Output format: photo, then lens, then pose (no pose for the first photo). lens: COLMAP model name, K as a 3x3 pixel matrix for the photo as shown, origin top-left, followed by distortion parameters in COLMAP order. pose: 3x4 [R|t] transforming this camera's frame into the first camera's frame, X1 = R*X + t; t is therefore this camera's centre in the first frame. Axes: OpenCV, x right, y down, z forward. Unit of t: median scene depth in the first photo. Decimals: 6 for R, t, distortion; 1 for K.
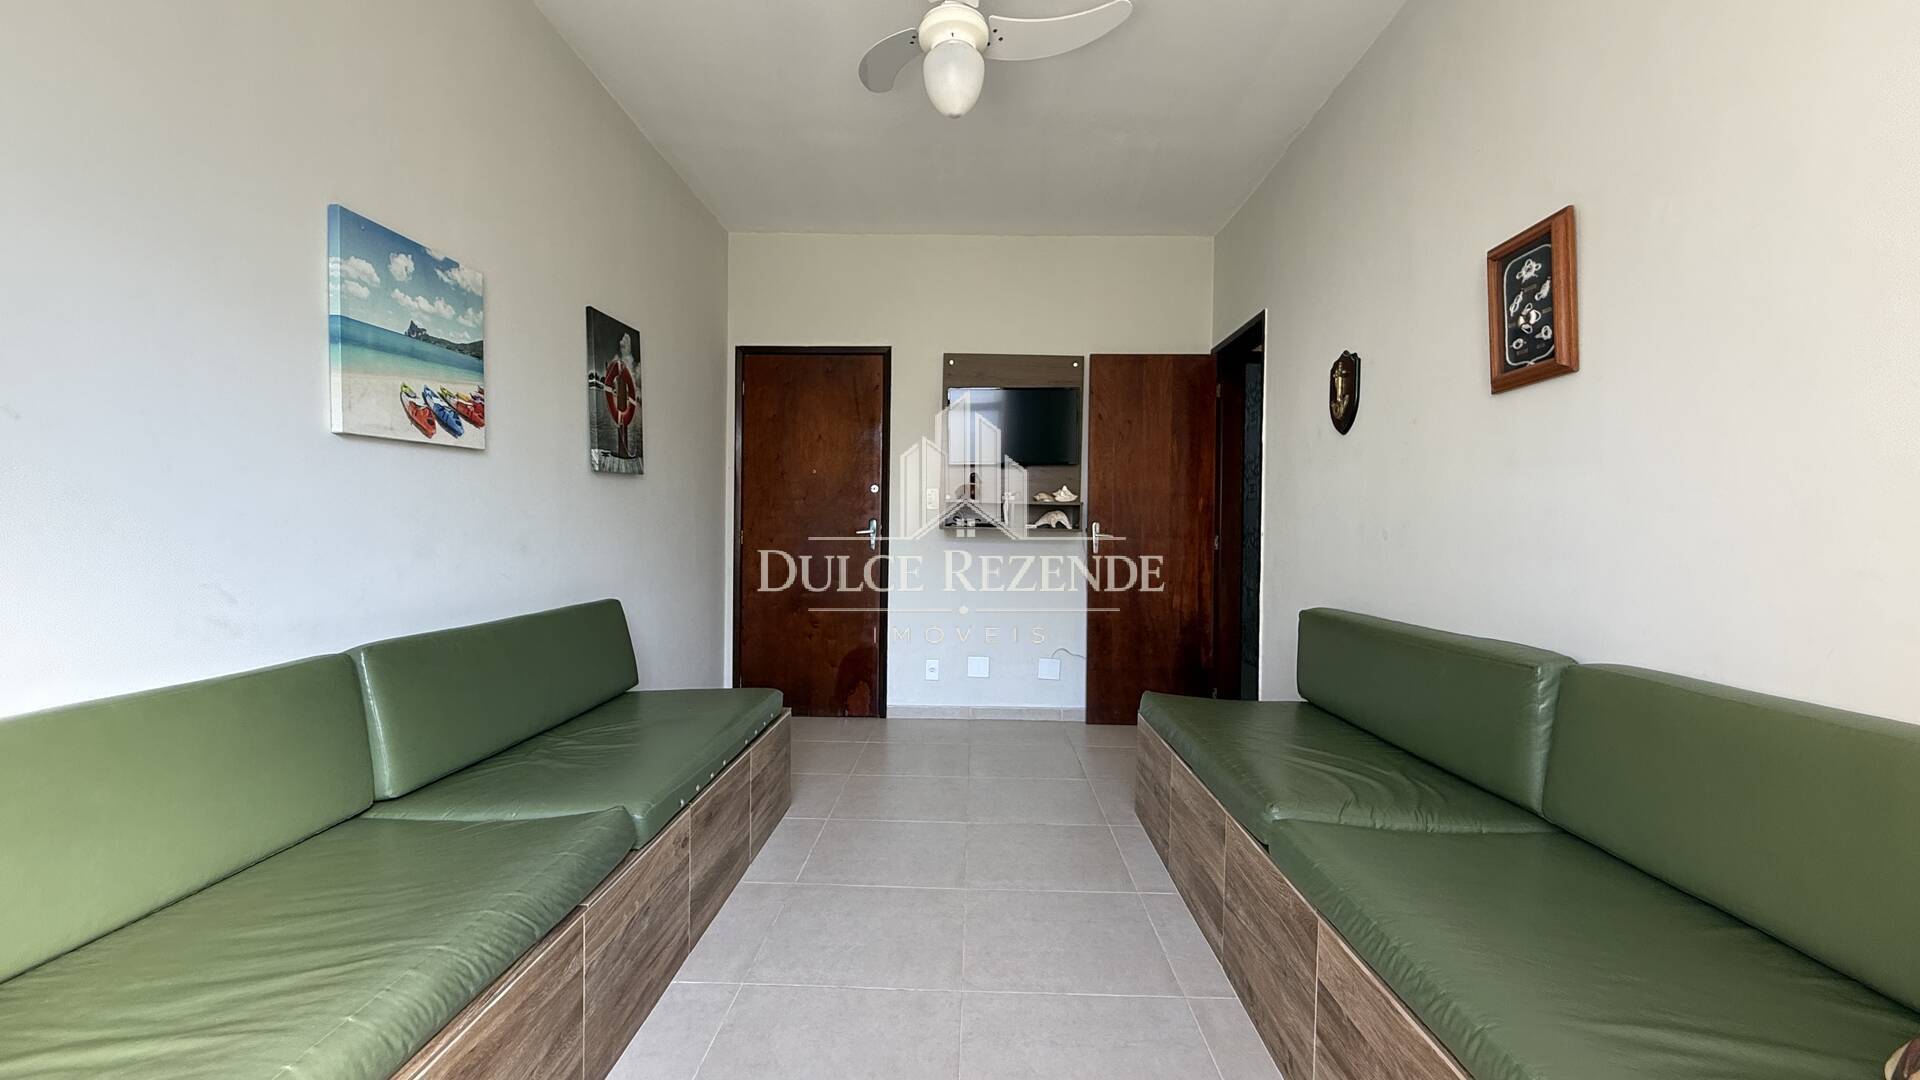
lens RADIAL K [[766.6, 0, 955.8], [0, 766.6, 538.0], [0, 0, 1]] dist [-0.001101, 0.000208]
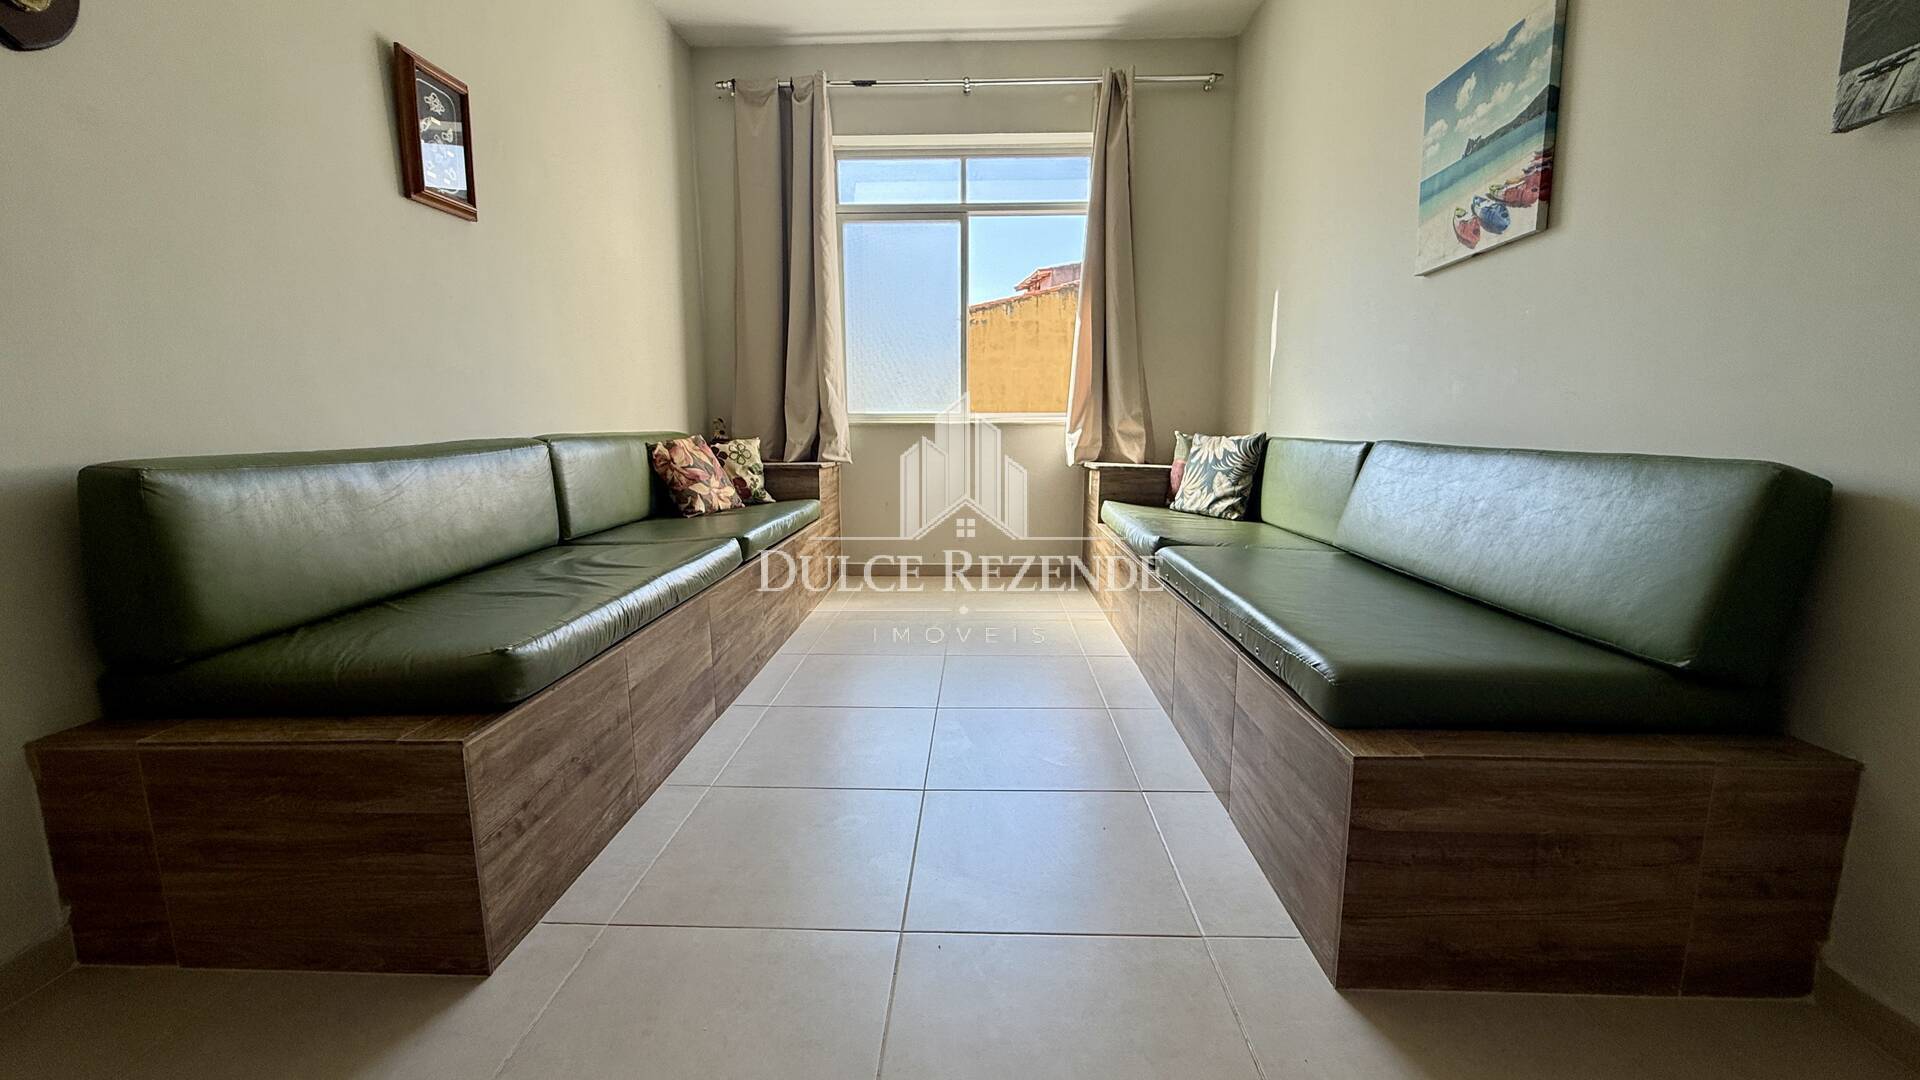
lens RADIAL K [[766.6, 0, 955.8], [0, 766.6, 538.0], [0, 0, 1]] dist [-0.001101, 0.000208]
pose [[-0.999943, -0.007815, 0.007294, -0.026124], [-0.006507, 0.986328, 0.164666, 0.079735], [-0.008481, 0.164609, -0.986322, 2.032368]]
